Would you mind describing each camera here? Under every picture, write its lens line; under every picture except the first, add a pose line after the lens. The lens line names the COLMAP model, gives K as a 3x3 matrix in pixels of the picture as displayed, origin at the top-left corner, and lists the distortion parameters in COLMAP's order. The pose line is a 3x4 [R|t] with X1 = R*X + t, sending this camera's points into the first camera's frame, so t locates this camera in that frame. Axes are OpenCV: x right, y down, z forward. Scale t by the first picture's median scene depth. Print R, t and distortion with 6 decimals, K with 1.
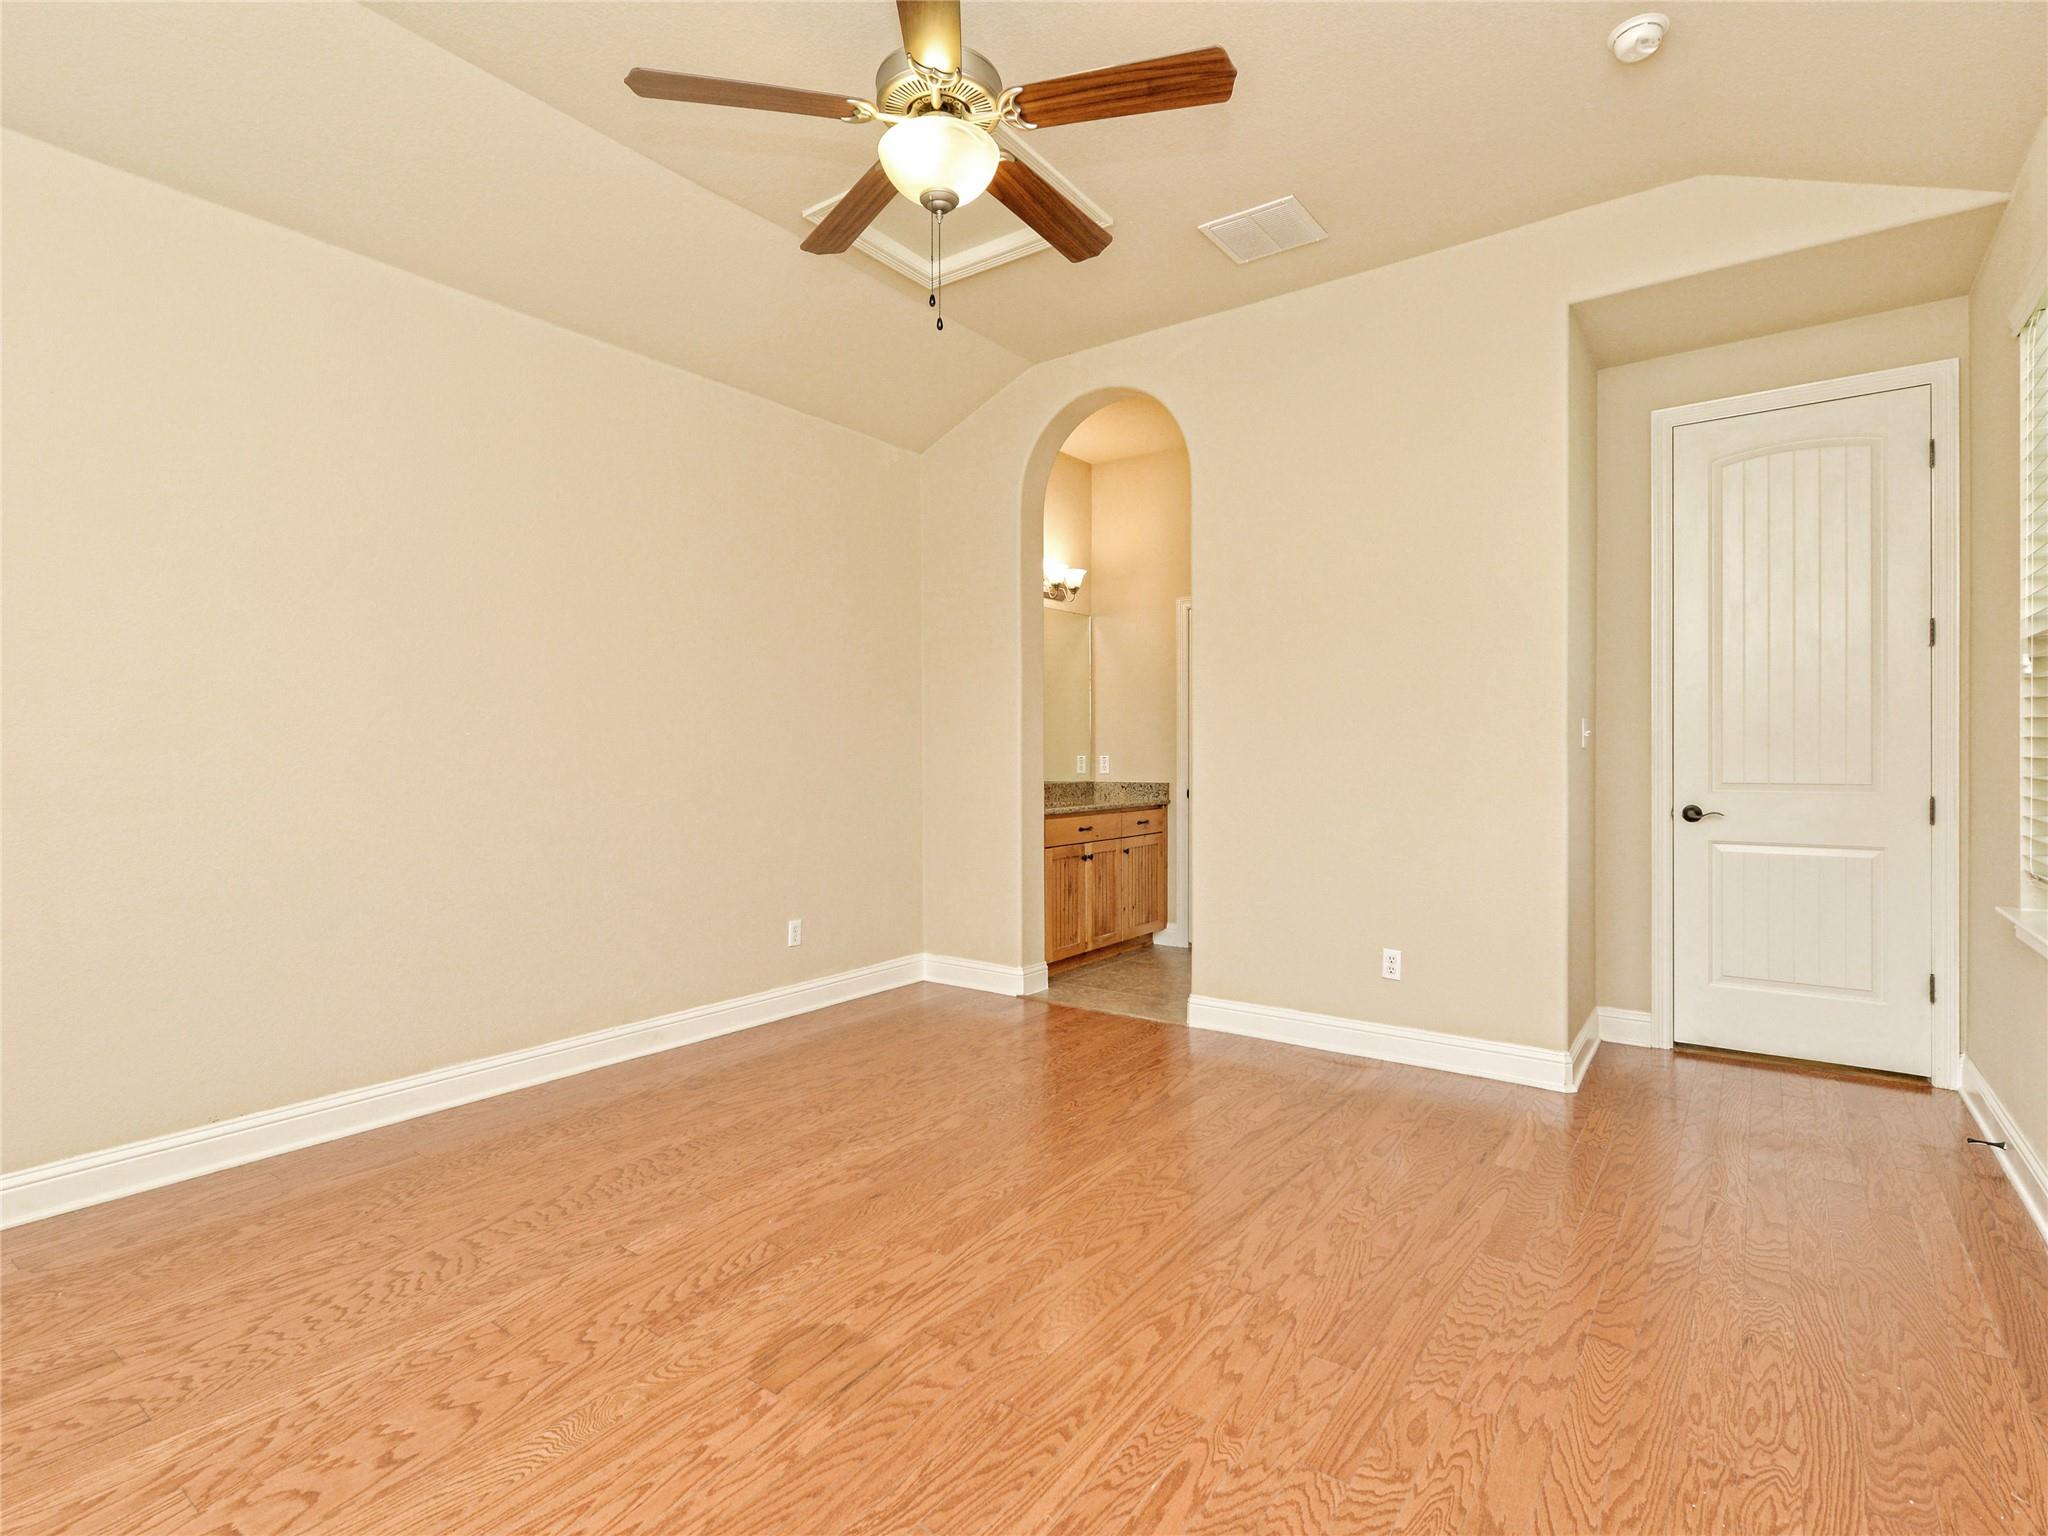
lens RADIAL K [[986.2, 0, 1029.4], [0, 986.2, 763.8], [0, 0, 1]] dist [0.002803, -0.002179]
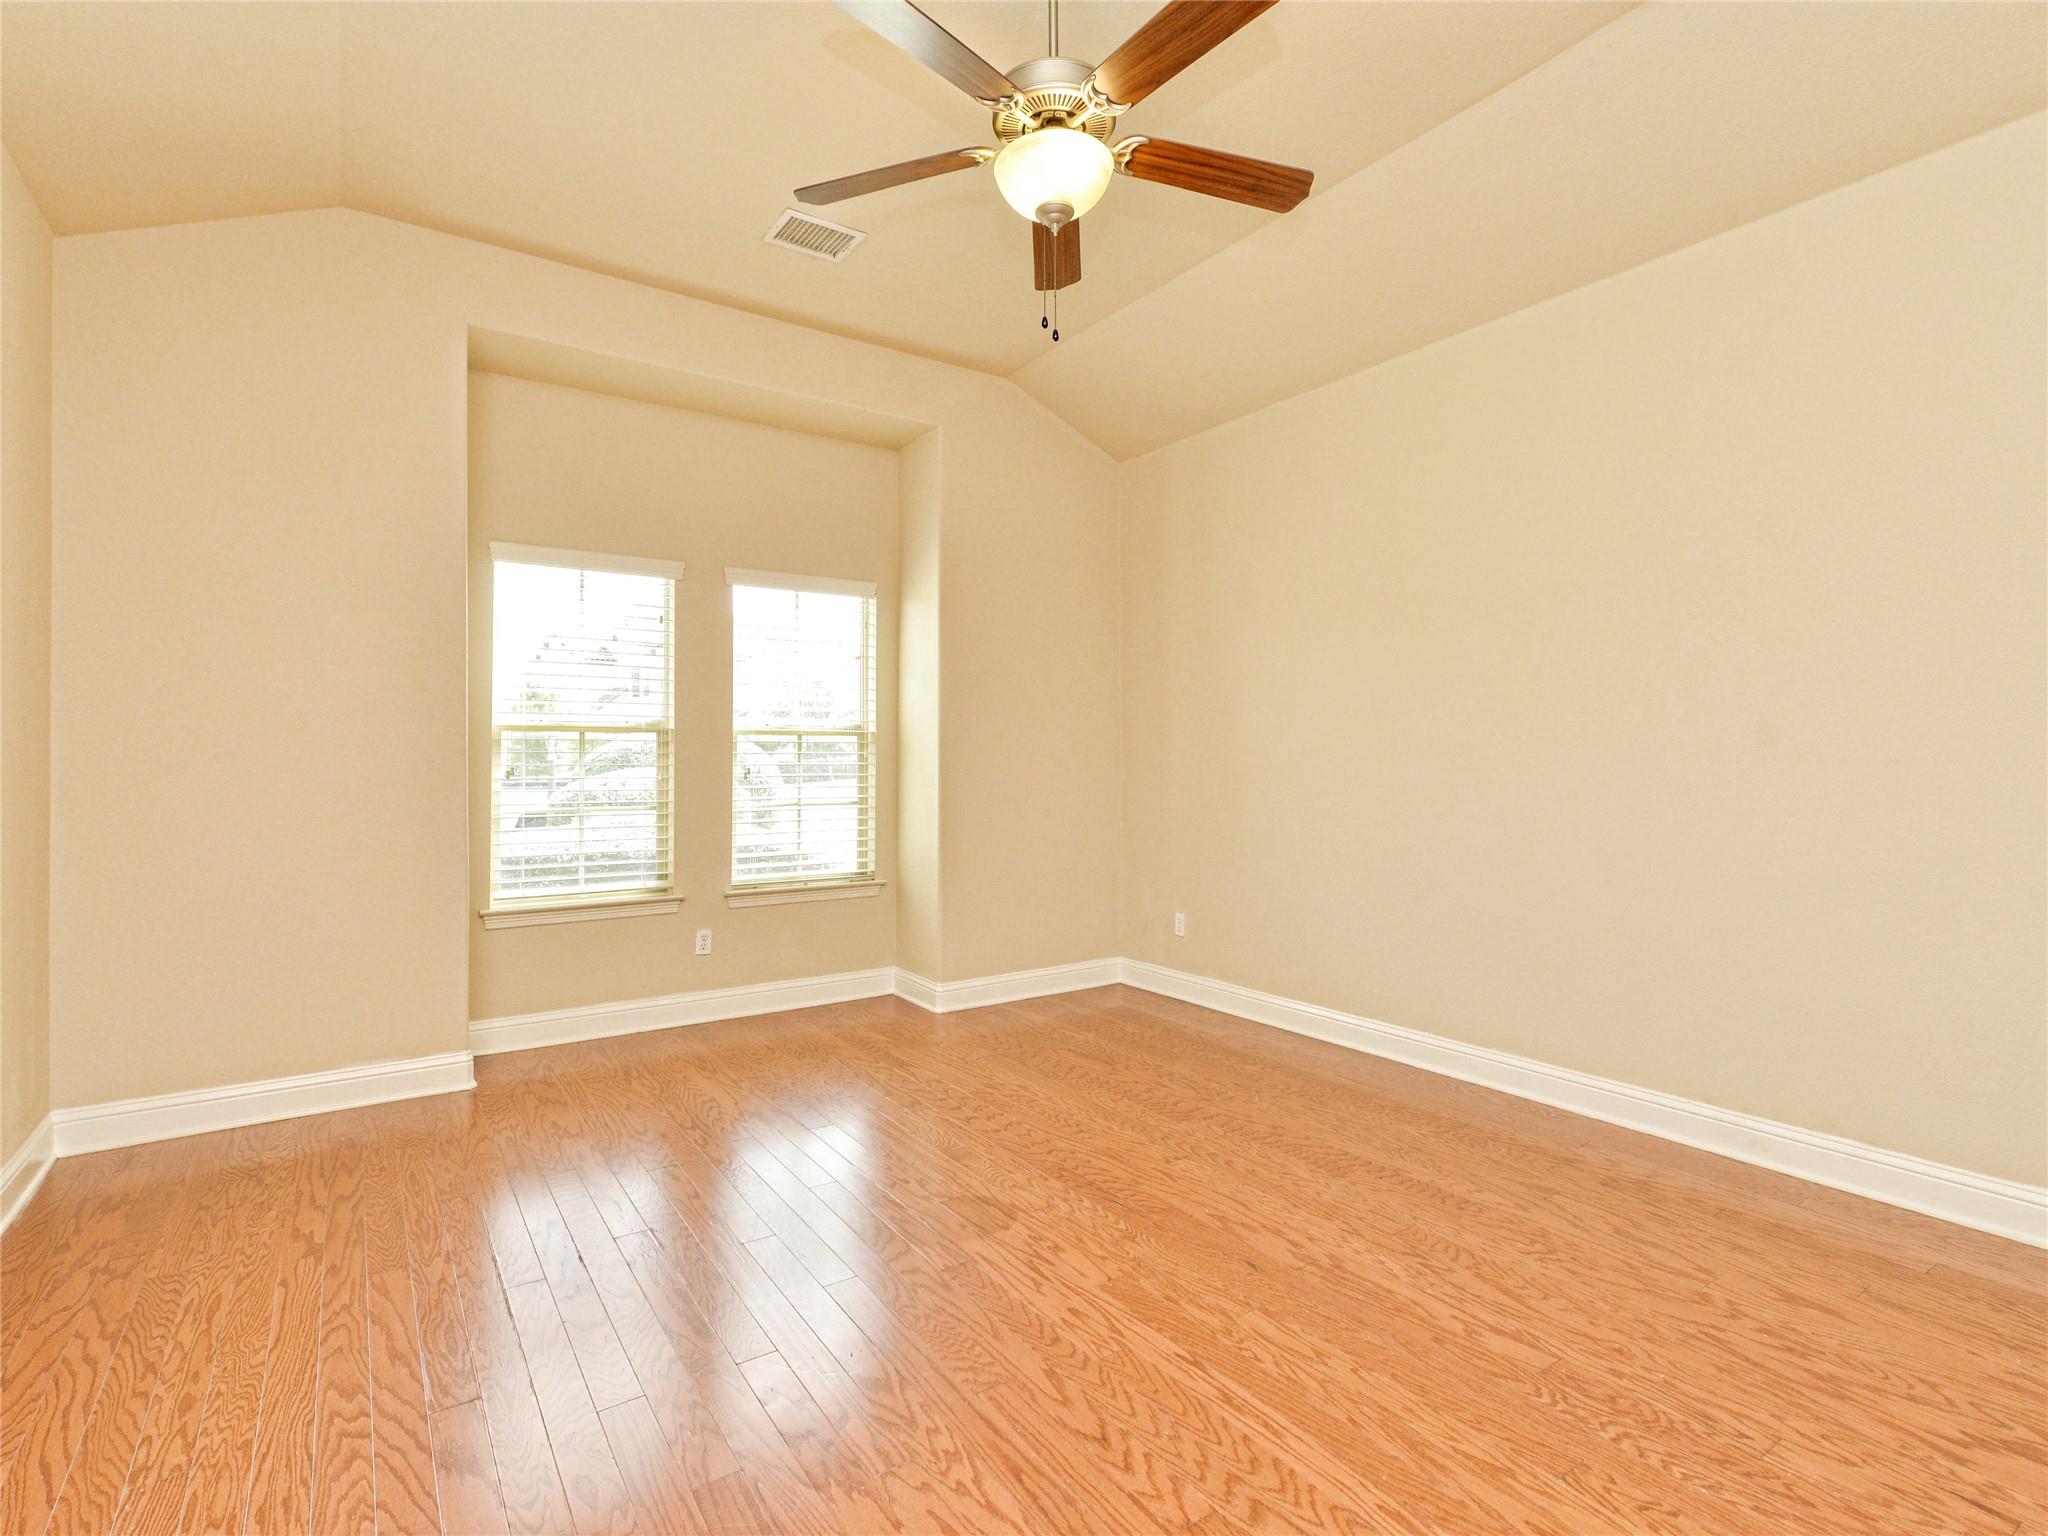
lens RADIAL K [[986.2, 0, 1030.8], [0, 986.2, 762.6], [0, 0, 1]] dist [0.002803, -0.002179]
pose [[-0.324223, 0.007020, -0.945955, 0.752133], [-0.006444, 0.999933, 0.009629, -0.014553], [0.945959, 0.009217, -0.324156, 1.123853]]
